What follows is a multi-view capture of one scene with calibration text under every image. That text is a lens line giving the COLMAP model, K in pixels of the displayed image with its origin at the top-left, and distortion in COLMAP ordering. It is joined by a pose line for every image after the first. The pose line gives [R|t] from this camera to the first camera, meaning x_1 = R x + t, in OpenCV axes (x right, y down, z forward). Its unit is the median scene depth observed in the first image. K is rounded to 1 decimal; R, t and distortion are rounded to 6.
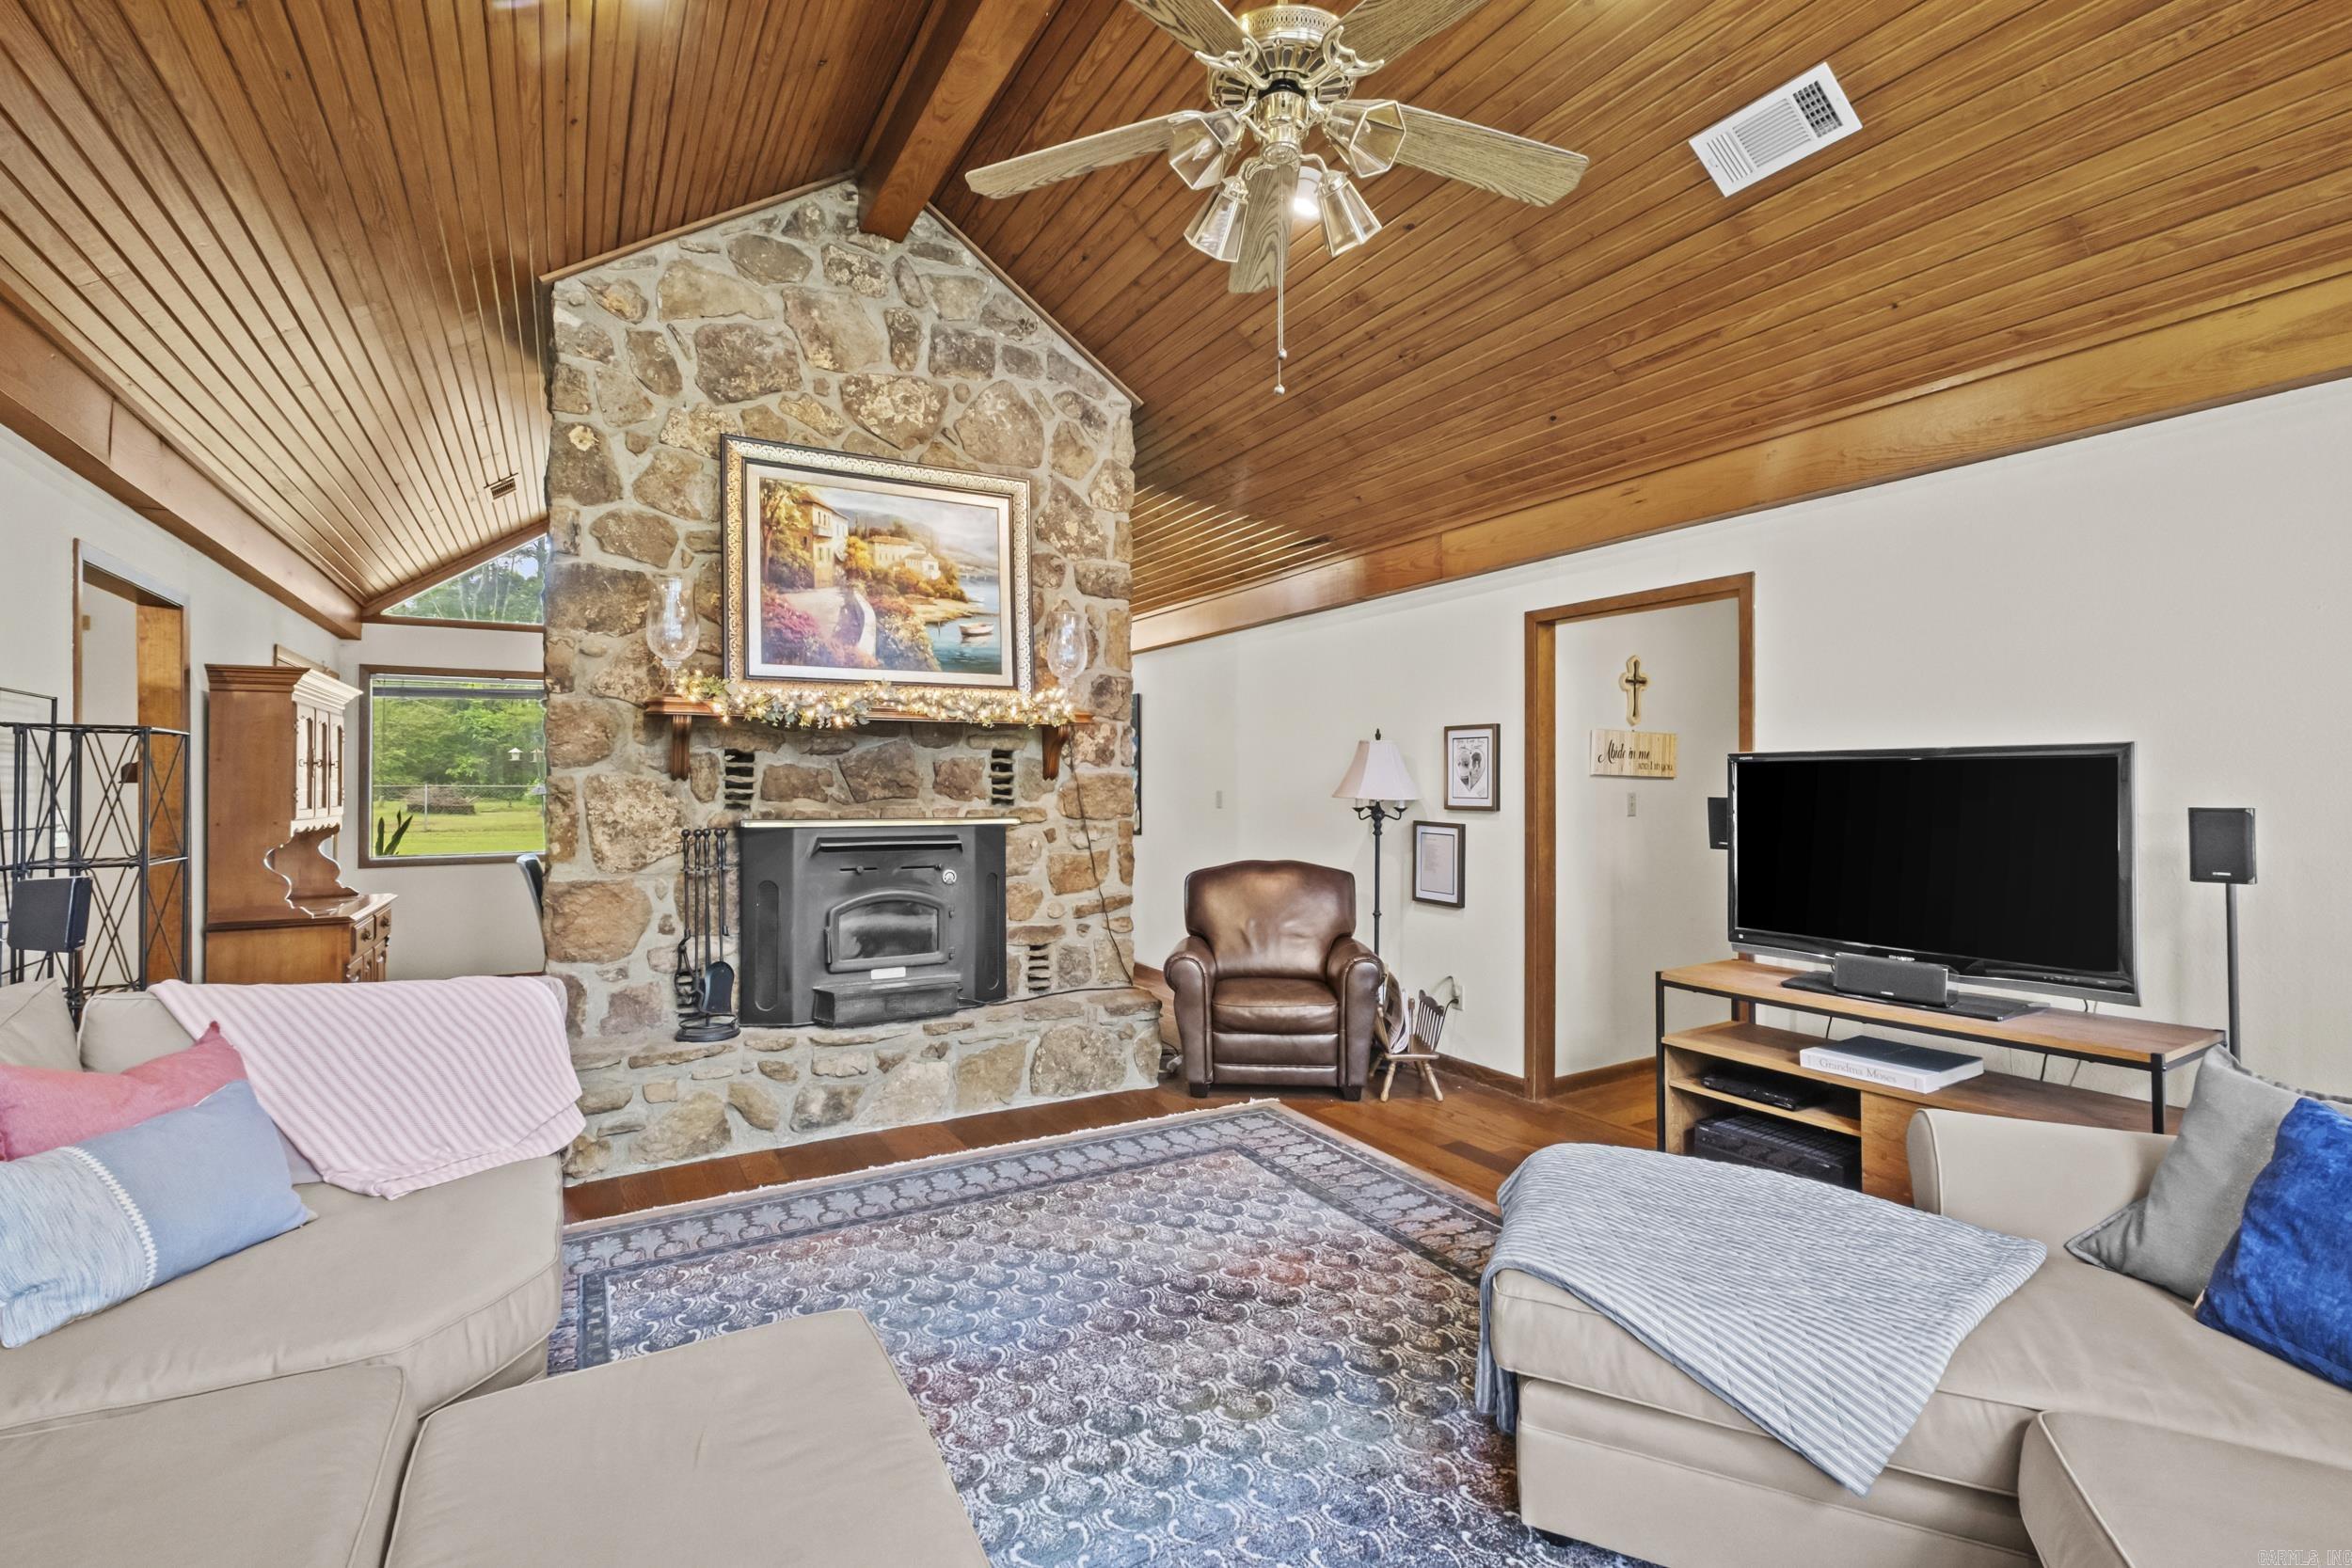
lens RADIAL K [[1034.2, 0, 1156.7], [0, 1034.2, 788.9], [0, 0, 1]] dist [-0.005324, -0.000293]
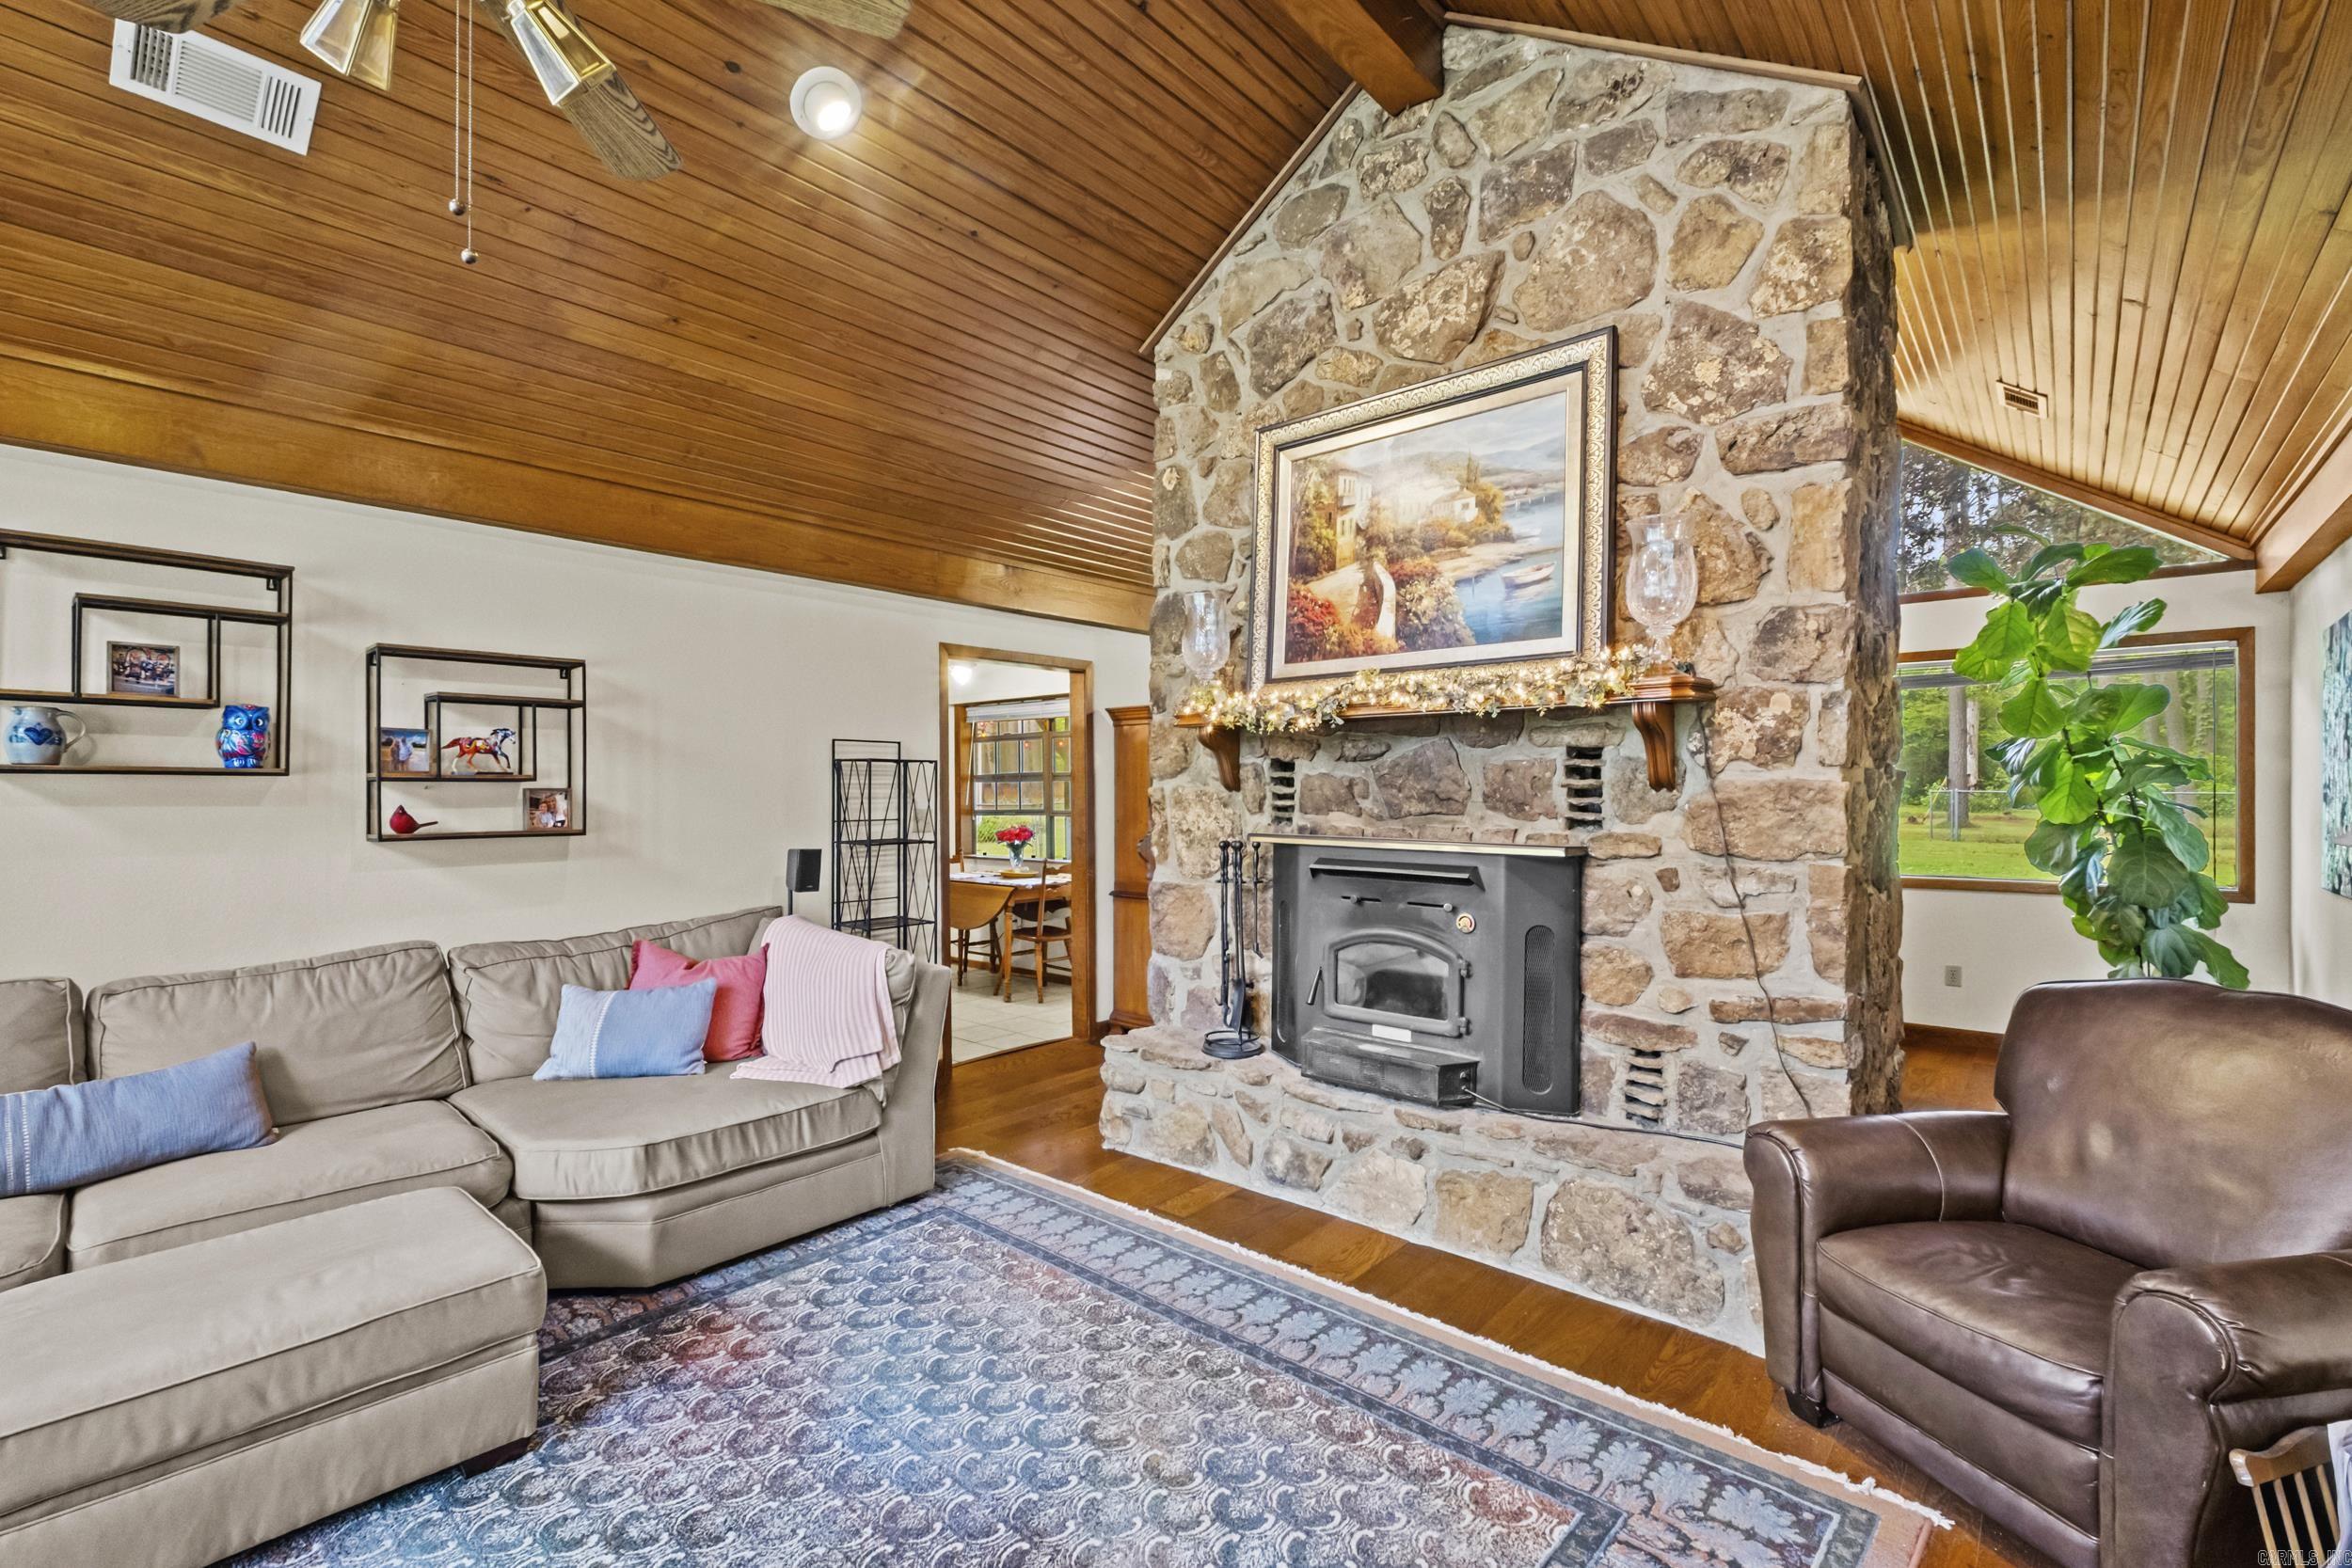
lens RADIAL K [[1043.8, 0, 1150.2], [0, 1043.8, 800.5], [0, 0, 1]] dist [-0.003689, -0.000923]
pose [[0.314584, 0.012995, -0.949141, 0.445873], [-0.003789, 0.999916, 0.012434, -0.010874], [0.949222, -0.000316, 0.314606, 0.569084]]
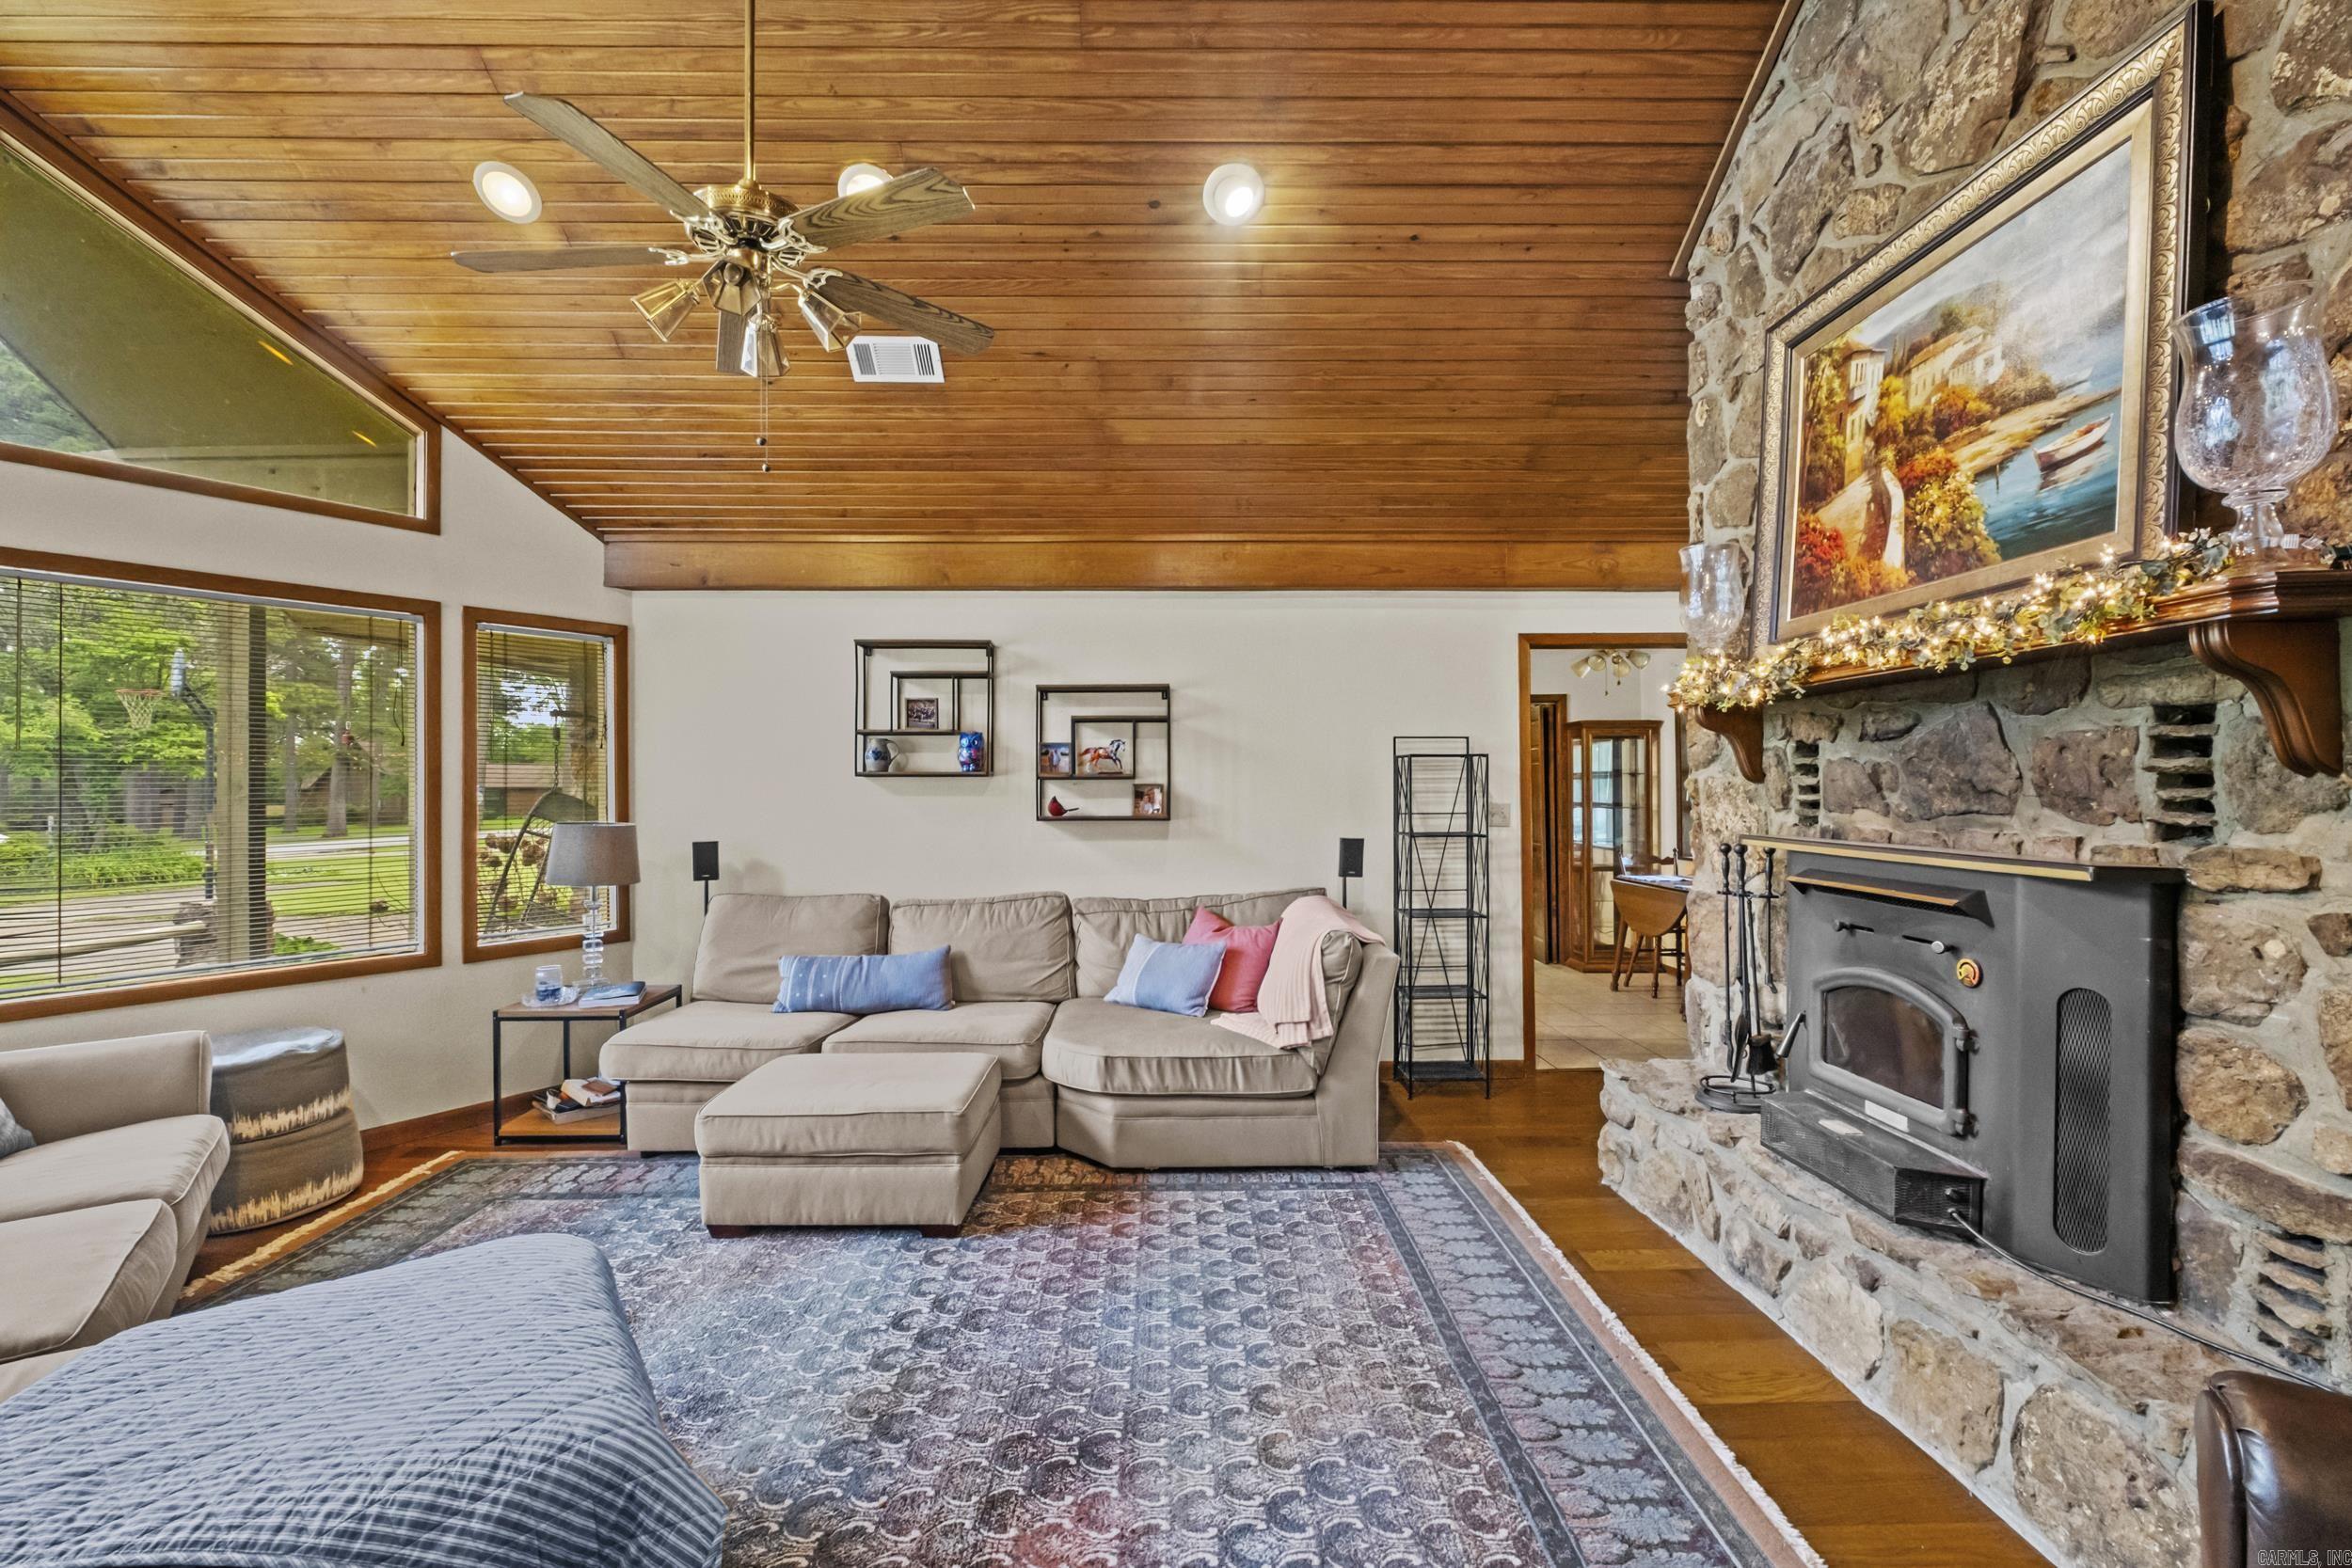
lens RADIAL K [[1034.2, 0, 1156.7], [0, 1034.2, 788.9], [0, 0, 1]] dist [-0.005324, -0.000293]
pose [[-0.491760, 0.005136, -0.870716, 0.443381], [0.002894, 0.999987, 0.004264, -0.007709], [0.870726, -0.000423, -0.491768, 0.929061]]
